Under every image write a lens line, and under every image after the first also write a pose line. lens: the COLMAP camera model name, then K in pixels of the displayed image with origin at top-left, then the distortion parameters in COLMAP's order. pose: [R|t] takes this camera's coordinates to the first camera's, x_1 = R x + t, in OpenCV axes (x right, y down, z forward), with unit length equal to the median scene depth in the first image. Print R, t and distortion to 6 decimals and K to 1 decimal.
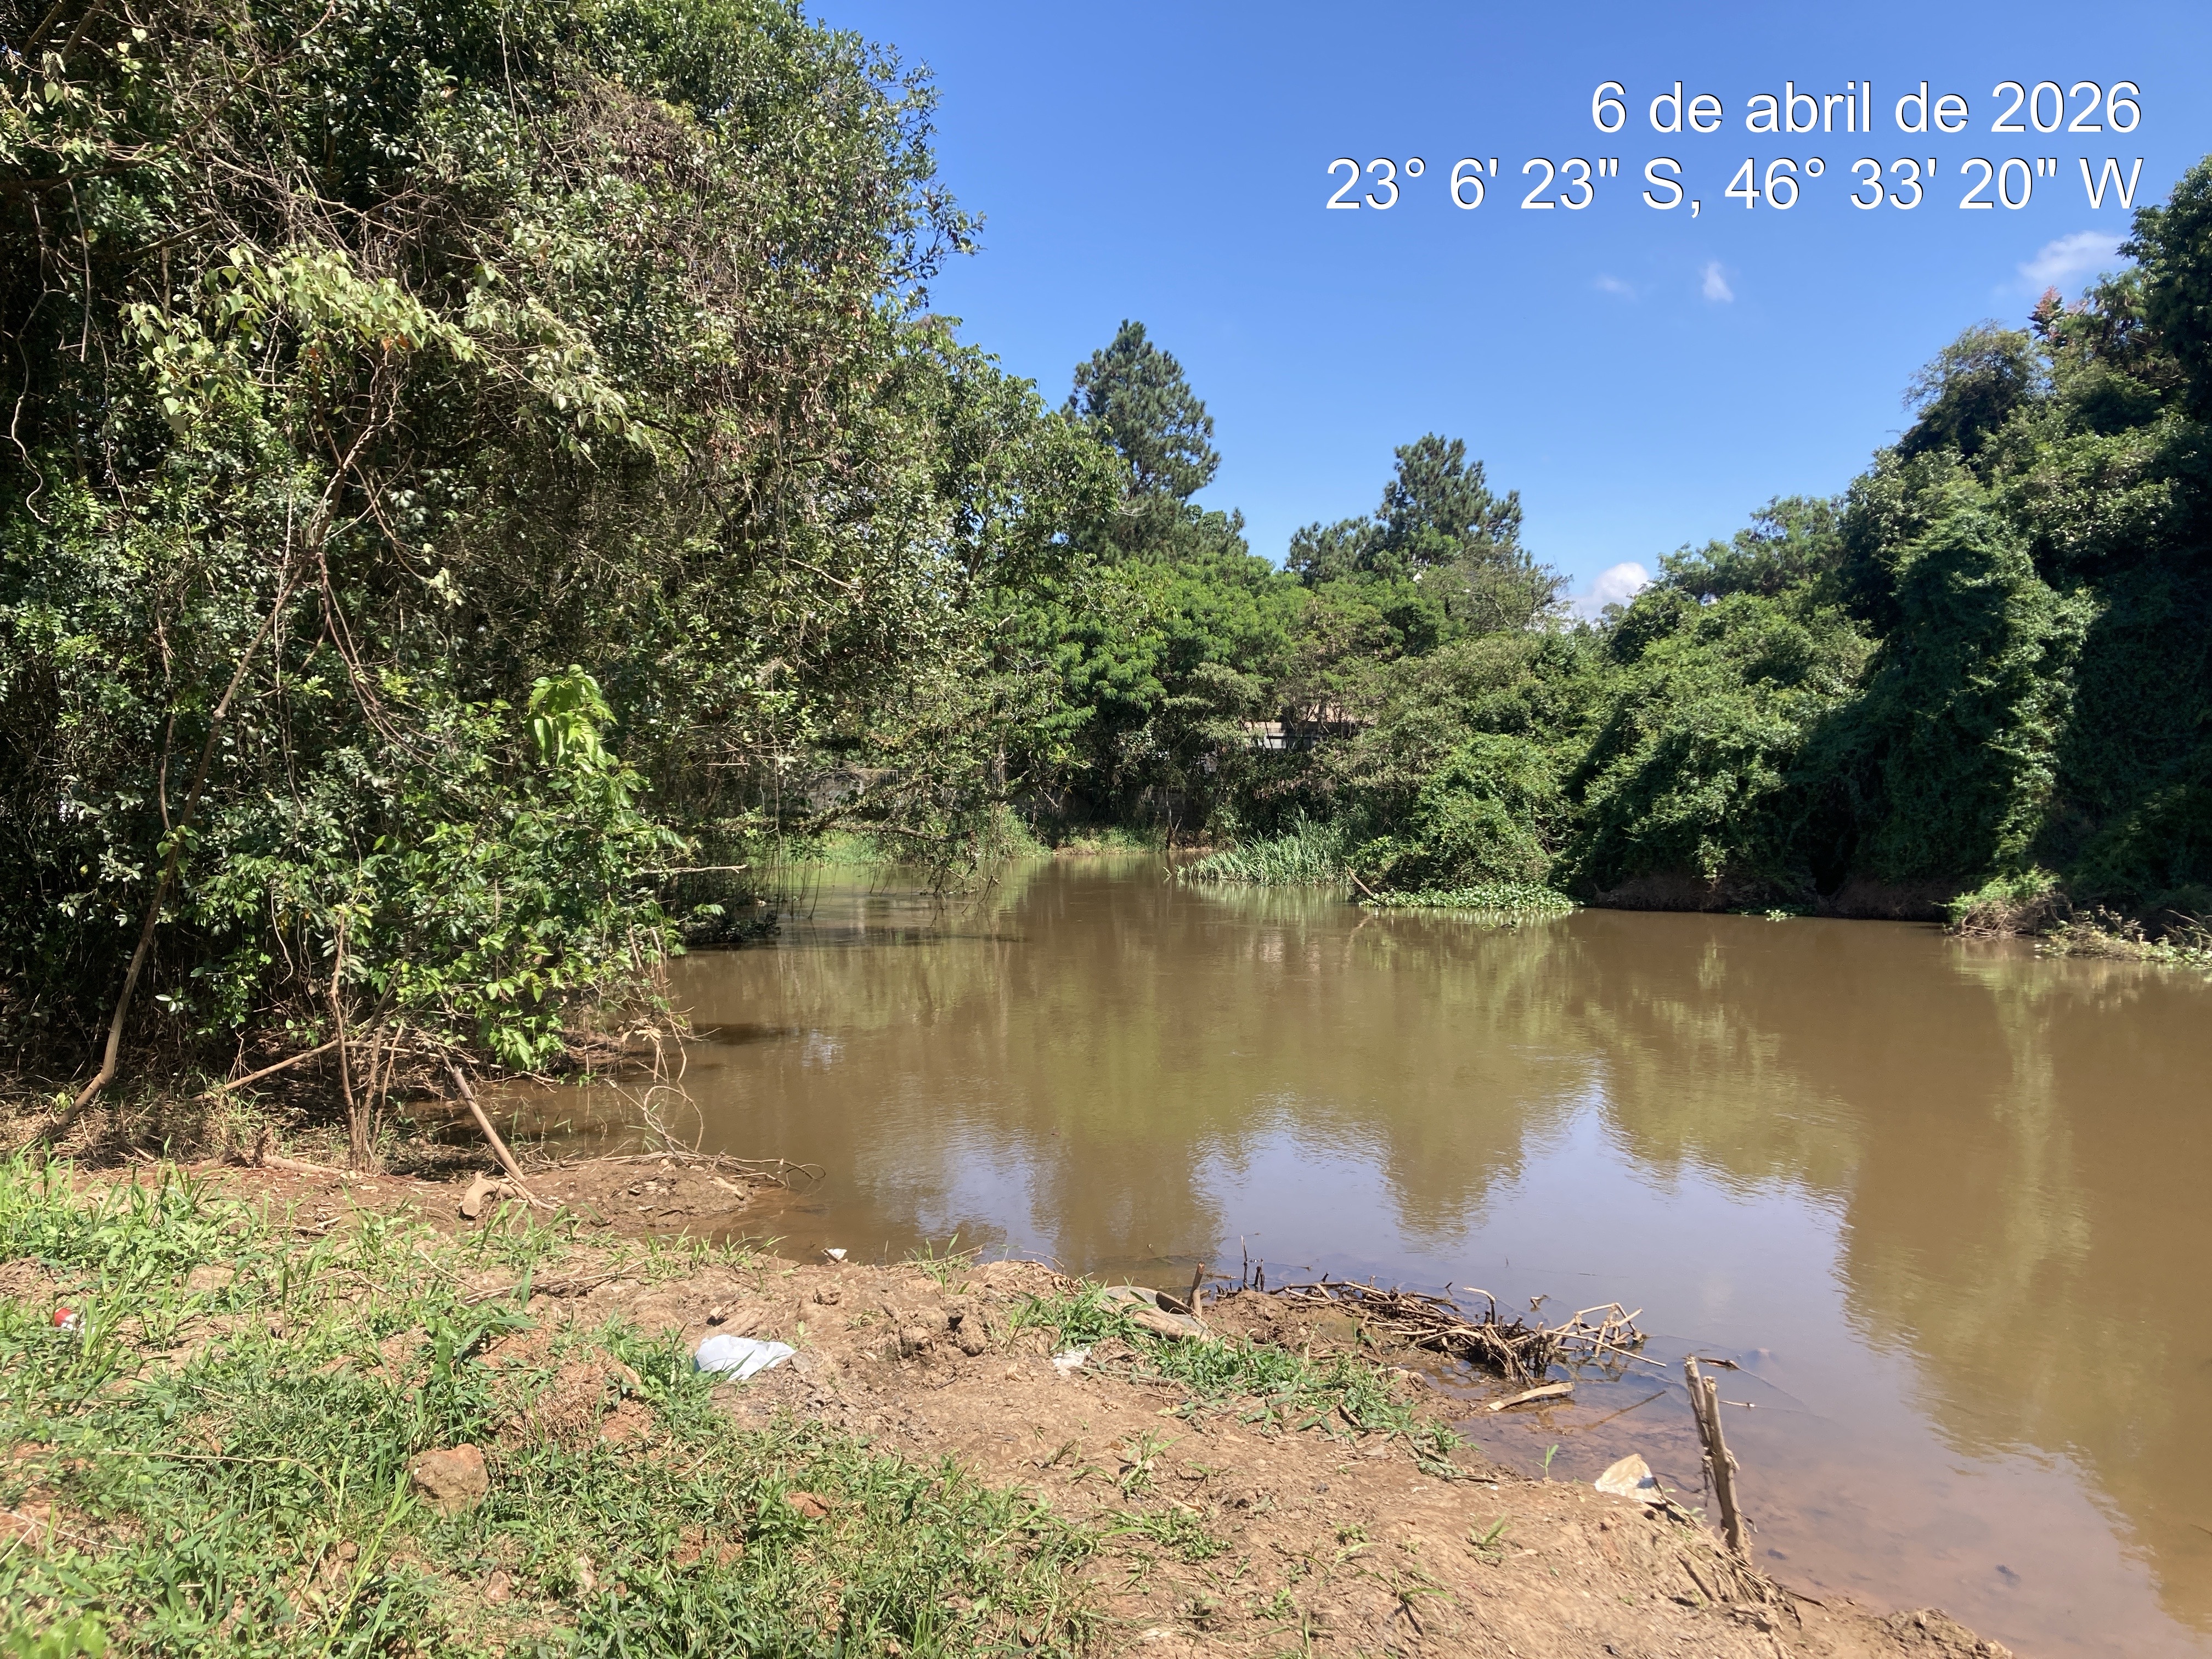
lens RADIAL K [[1877.7, 0, 1053.5], [0, 1877.7, 829.5], [0, 0, 1]] dist [0.090510, -0.184269]
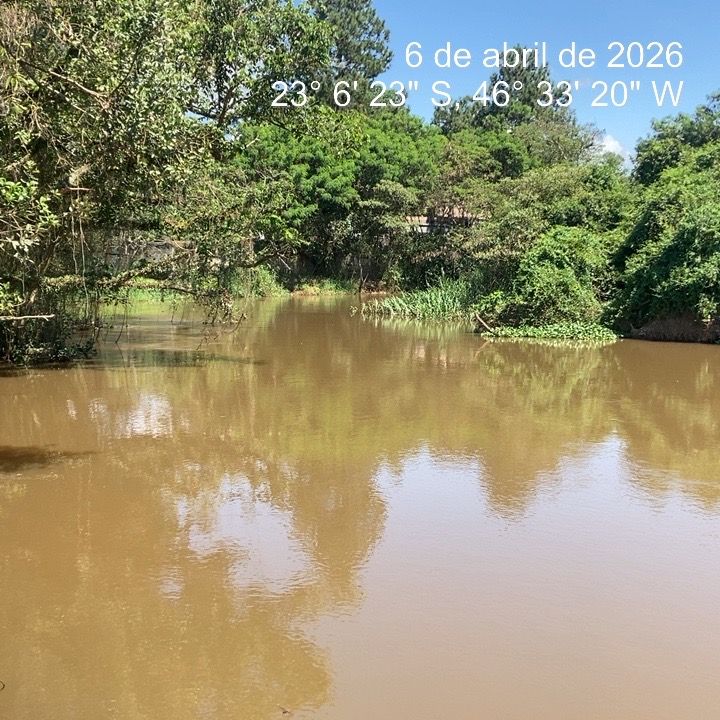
lens RADIAL K [[1033.1, 0, 370.4], [0, 1033.1, 358.5], [0, 0, 1]] dist [0.220420, -0.909814]
pose [[0.997334, 0.008211, 0.072503, 0.007277], [-0.013987, 0.996735, 0.079525, -0.008033], [-0.071613, -0.080328, 0.994193, 0.143936]]
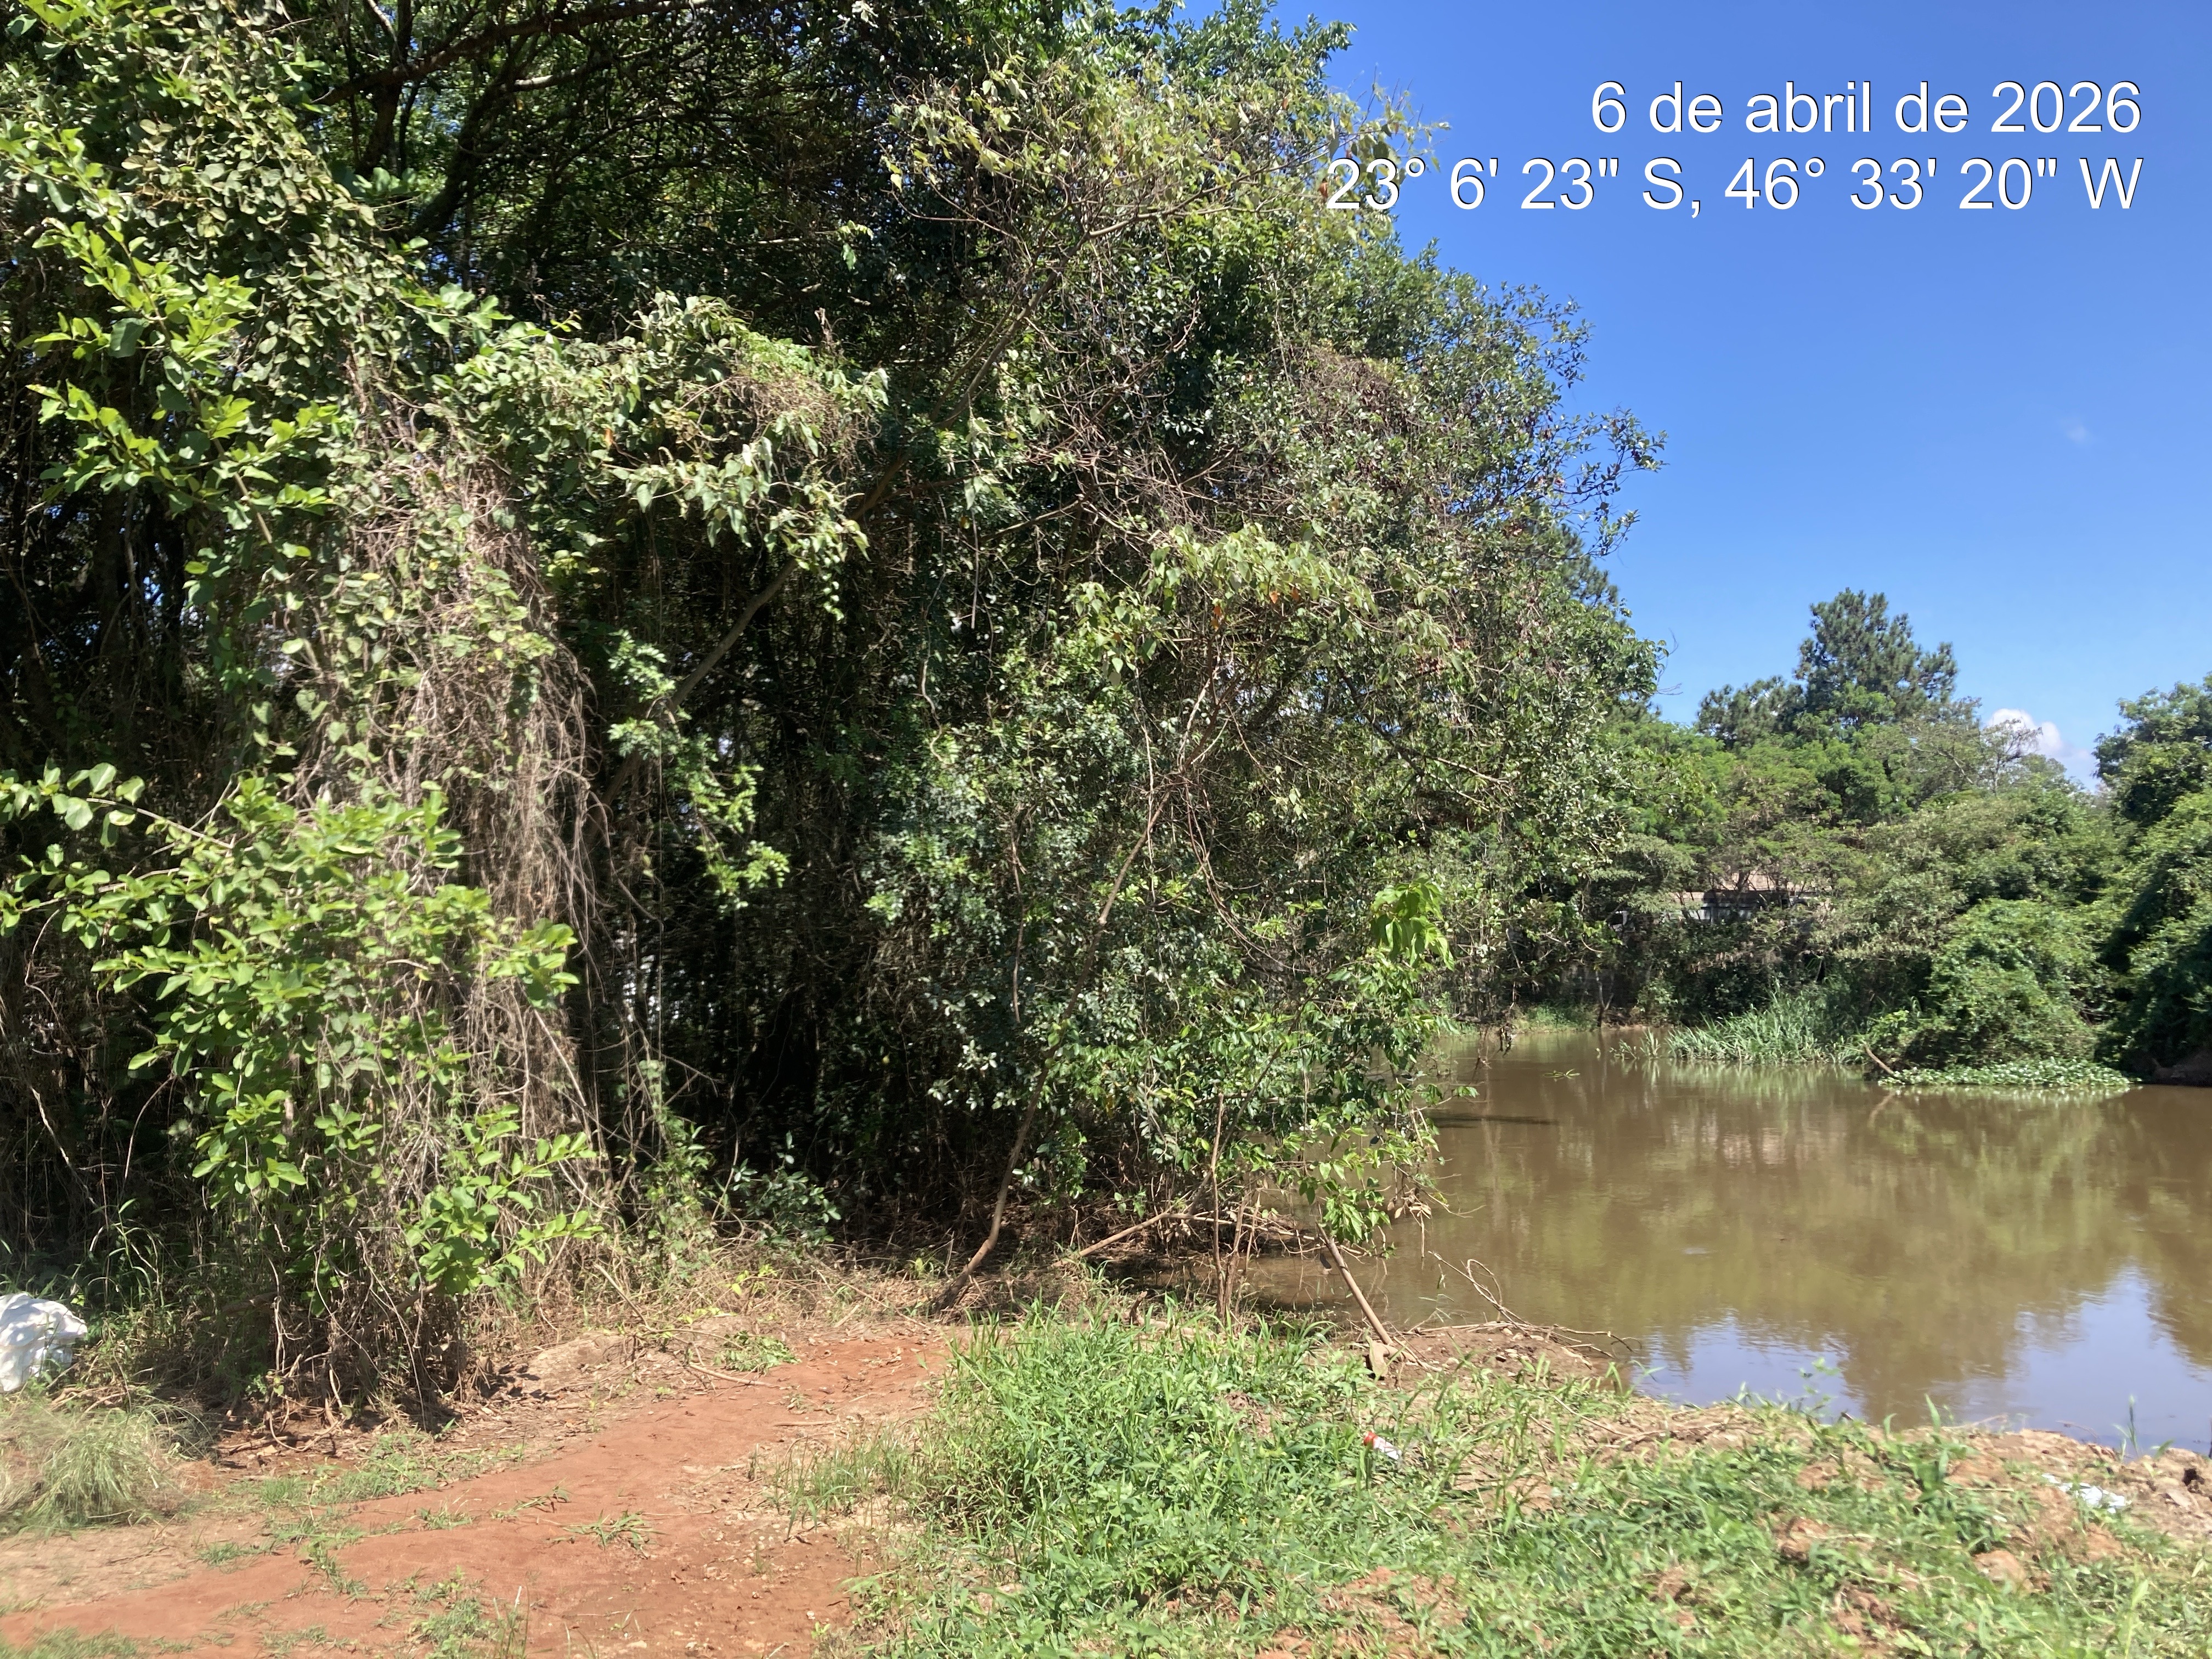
lens RADIAL K [[1891.0, 0, 1007.3], [0, 1891.0, 807.3], [0, 0, 1]] dist [0.004619, 0.006919]
pose [[0.979277, -0.037627, -0.199001, -0.073104], [0.016054, 0.993920, -0.108929, -0.001531], [0.201889, 0.103477, 0.973927, -0.035422]]
